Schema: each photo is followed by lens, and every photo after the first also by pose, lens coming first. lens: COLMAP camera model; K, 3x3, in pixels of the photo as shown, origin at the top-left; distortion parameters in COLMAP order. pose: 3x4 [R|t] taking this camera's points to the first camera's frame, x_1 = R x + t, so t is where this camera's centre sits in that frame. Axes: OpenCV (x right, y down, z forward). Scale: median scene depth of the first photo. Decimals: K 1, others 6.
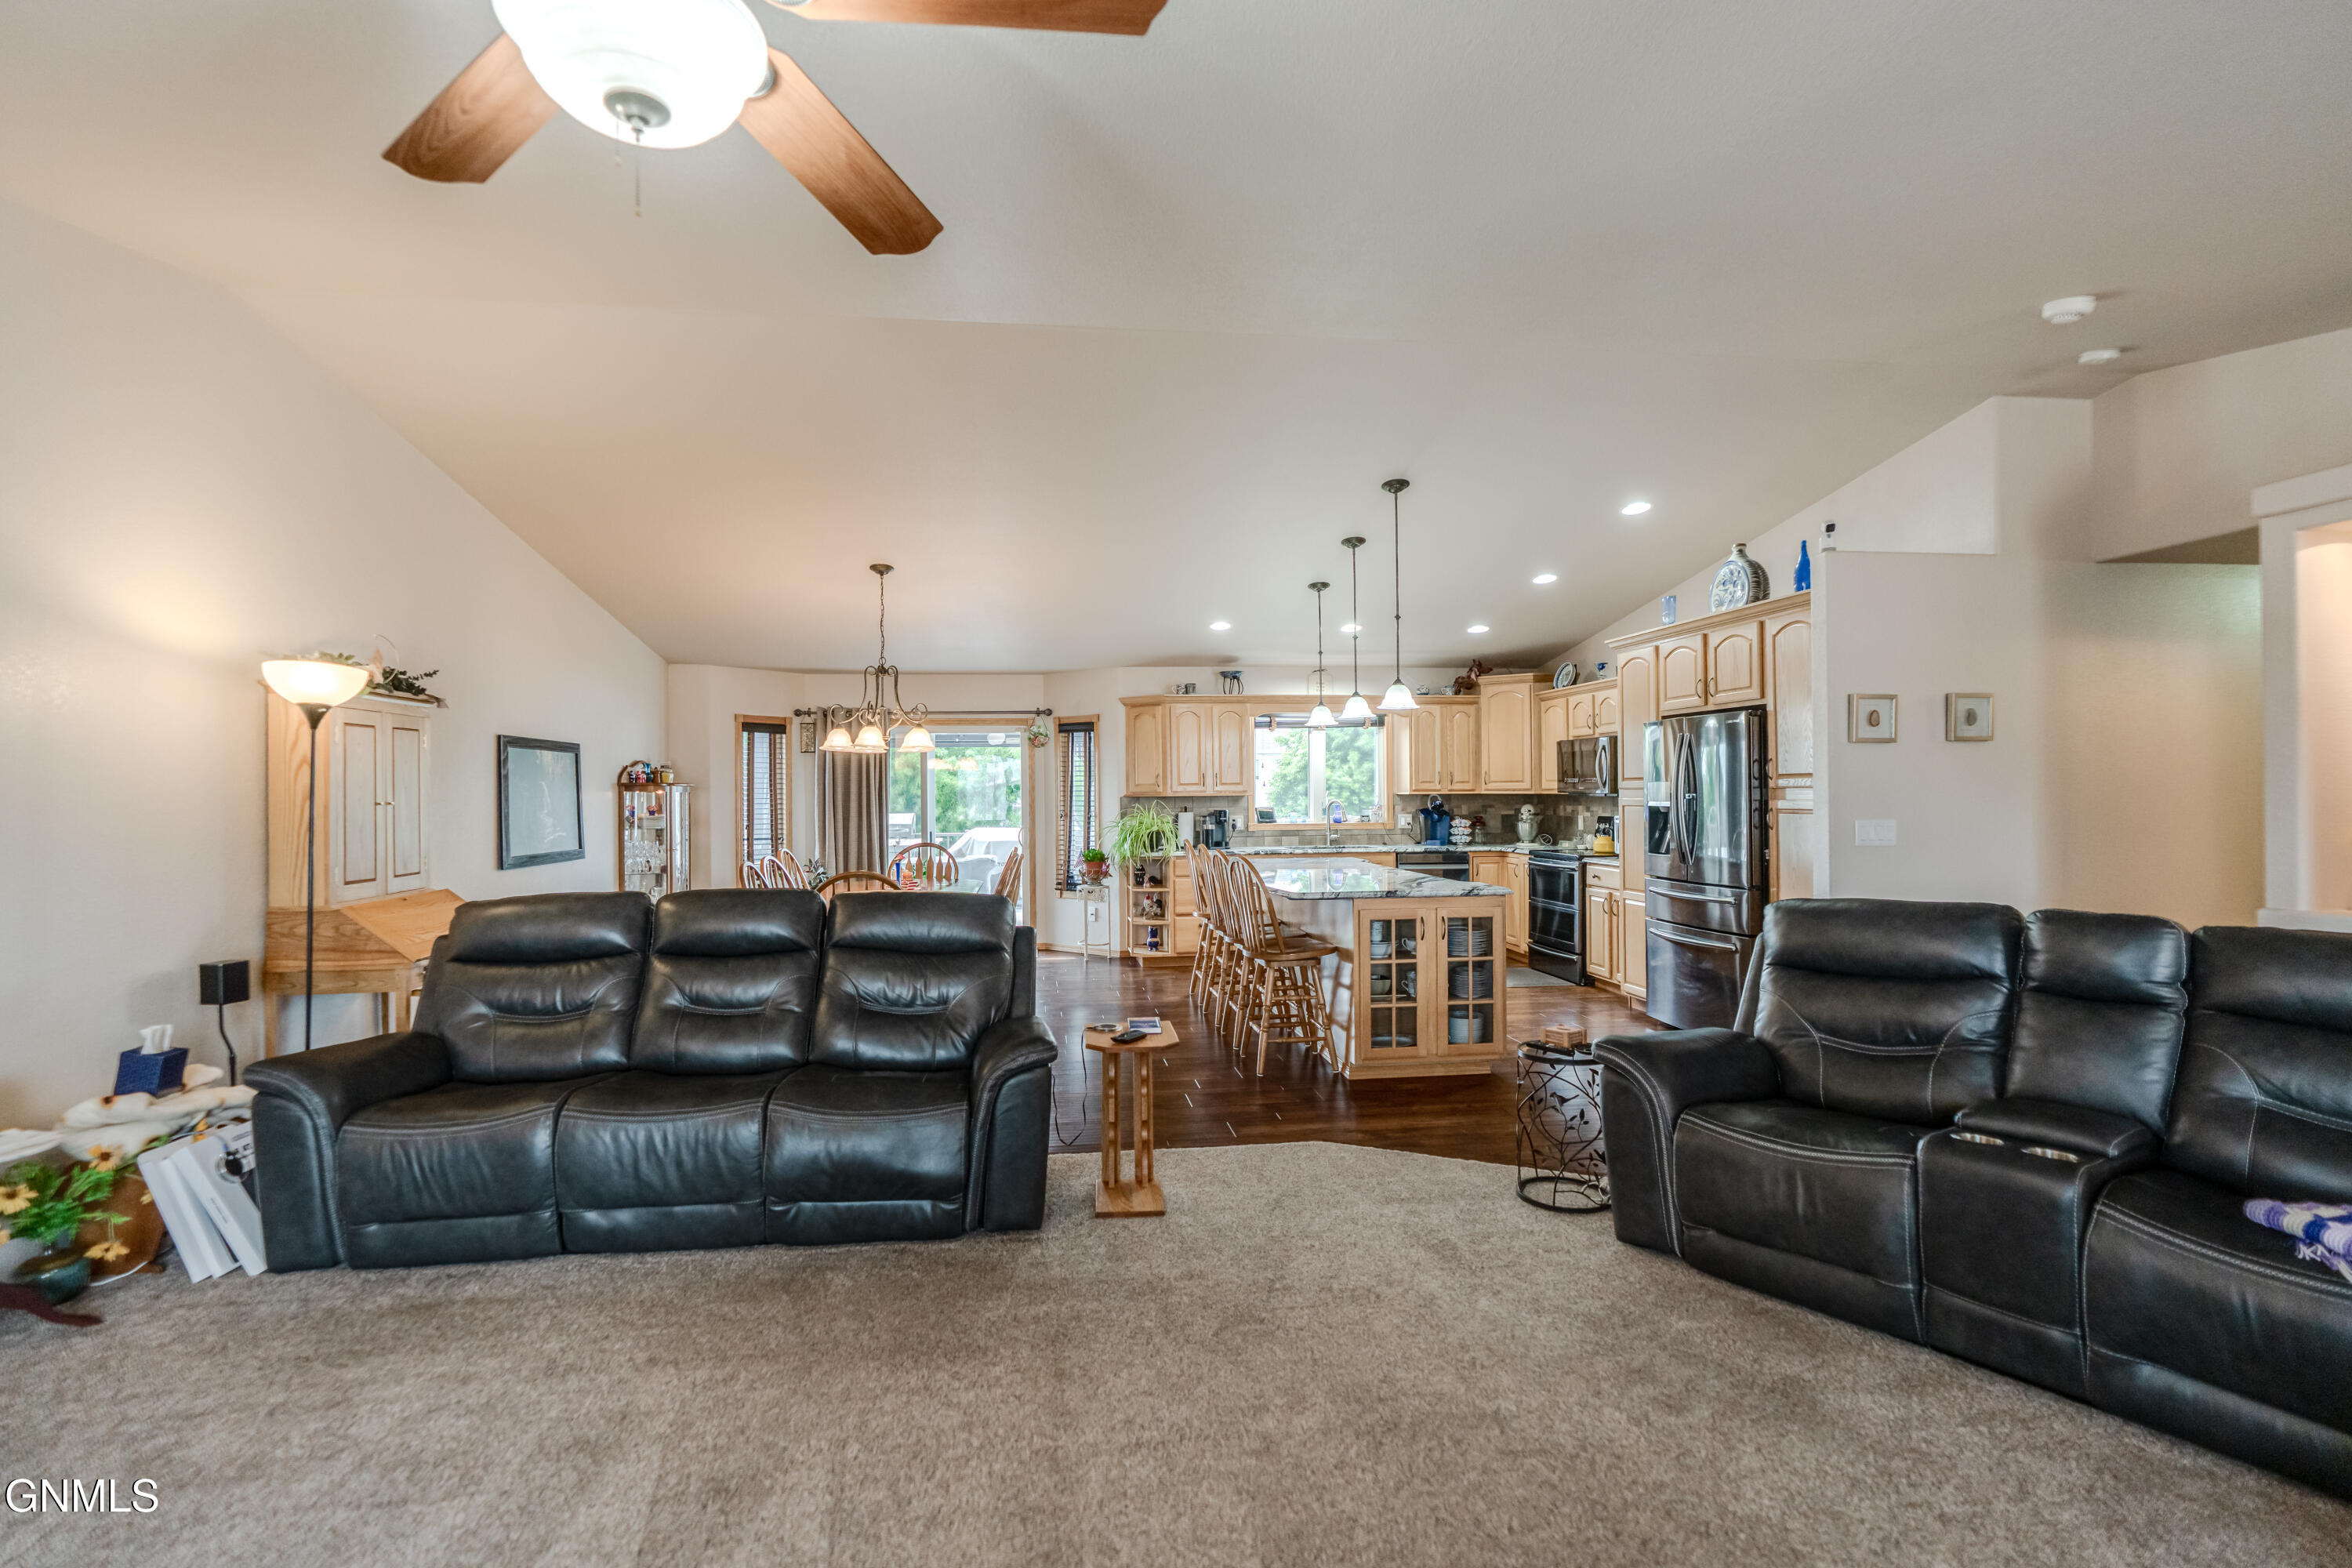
lens RADIAL K [[1059.9, 0, 1184.6], [0, 1059.9, 776.8], [0, 0, 1]] dist [-0.010217, 0.002988]
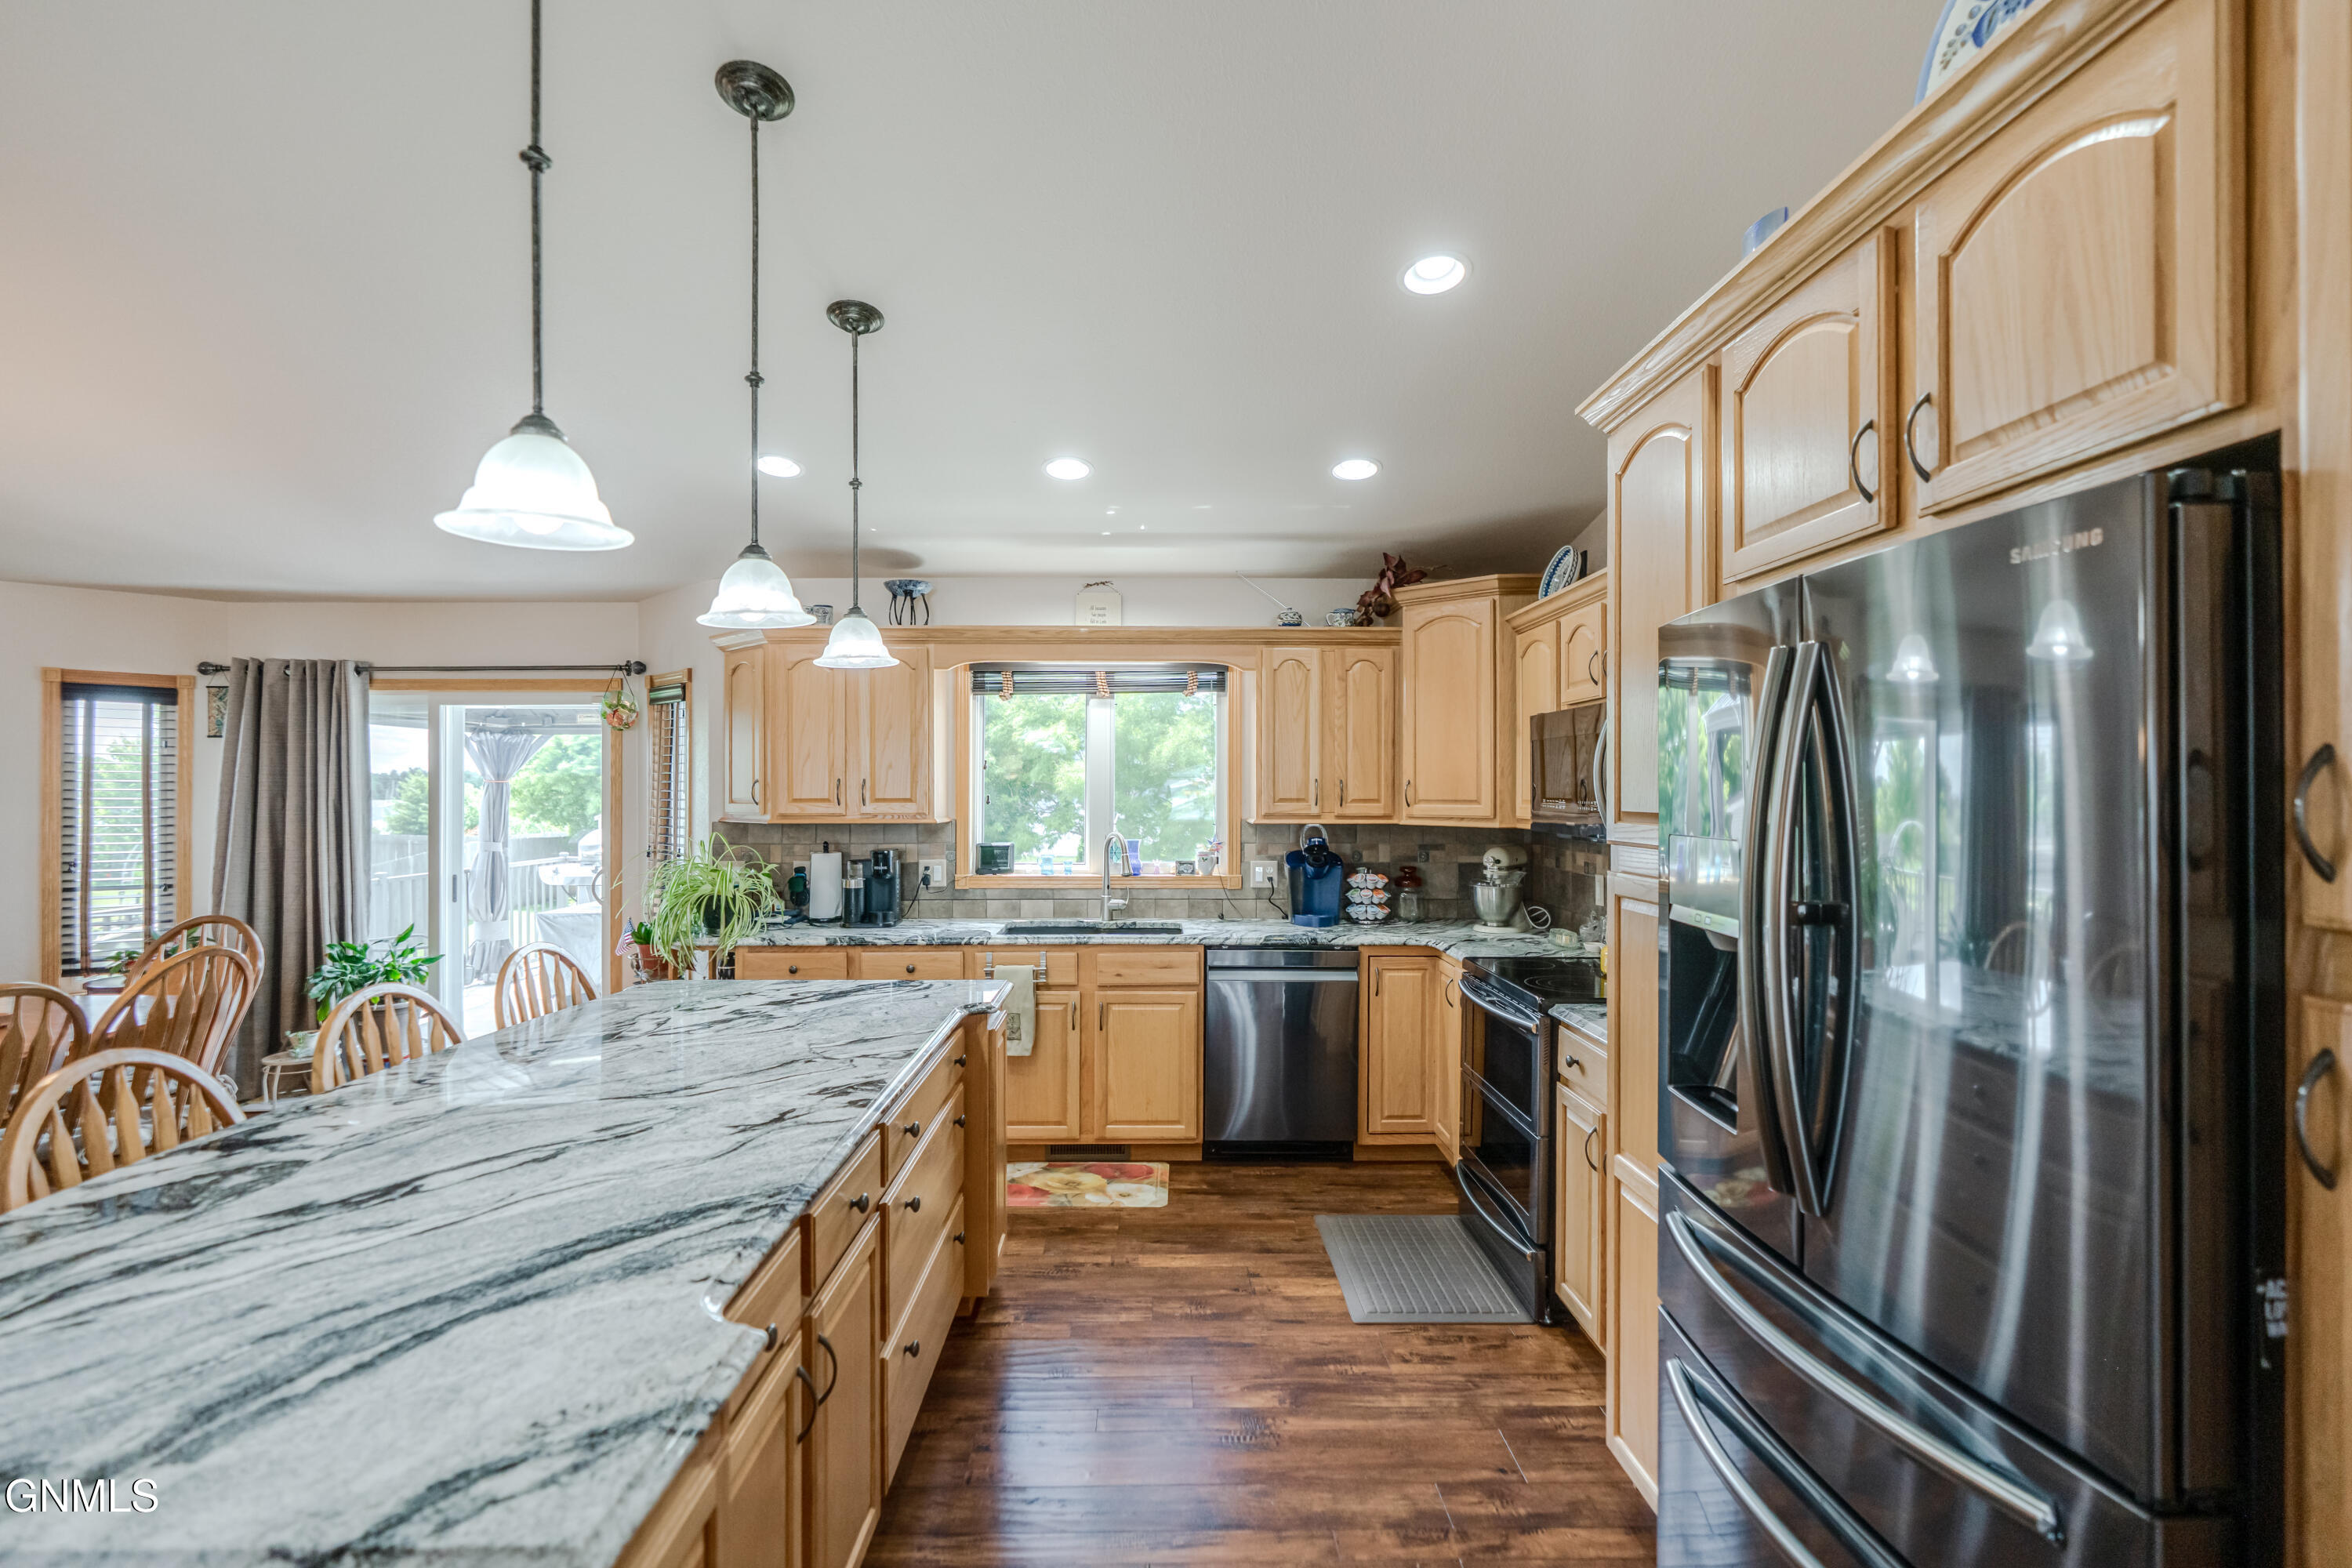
lens RADIAL K [[1098.2, 0, 1171.9], [0, 1098.2, 778.6], [0, 0, 1]] dist [-0.000448, 0.001365]
pose [[0.993039, 0.008326, -0.117495, 0.235910], [-0.007762, 0.999956, 0.005261, -0.007625], [0.117534, -0.004312, 0.993060, 0.480488]]
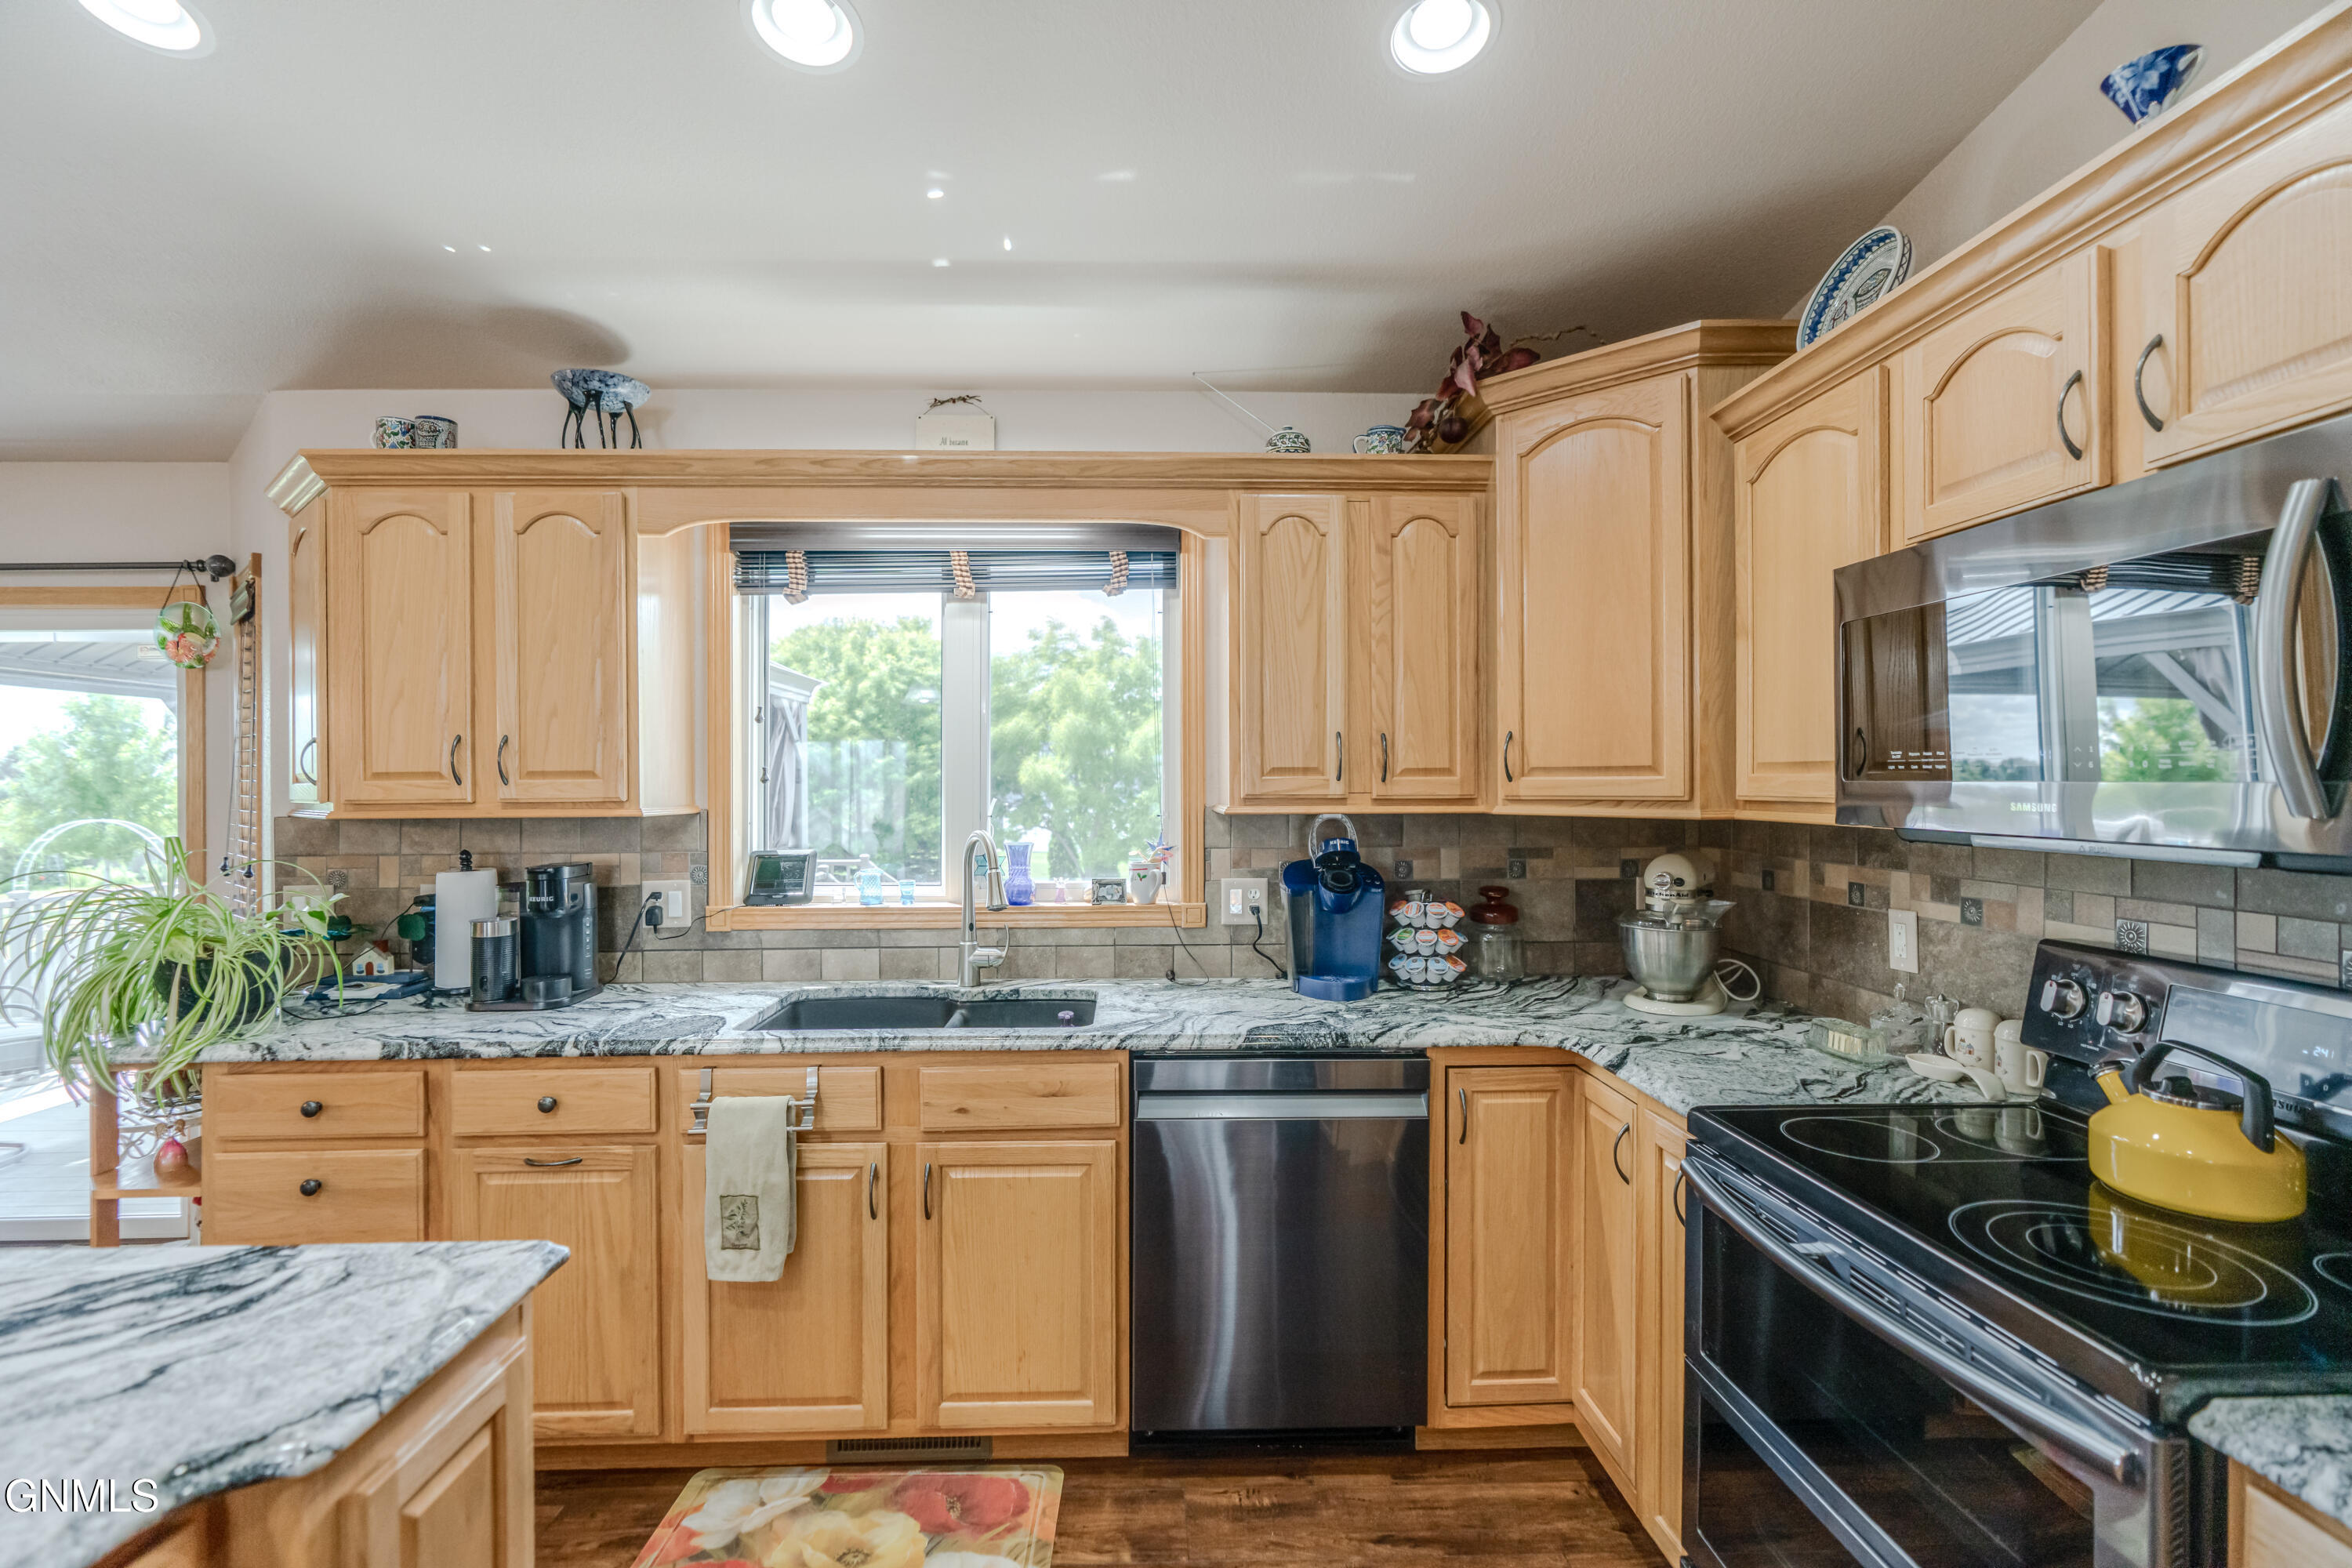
lens RADIAL K [[1059.9, 0, 1175.9], [0, 1059.9, 781.8], [0, 0, 1]] dist [-0.010217, 0.002988]
pose [[0.995302, 0.004016, -0.096738, 0.227199], [-0.002665, 0.999897, 0.014091, 0.004056], [0.096785, -0.013767, 0.995210, 0.728682]]
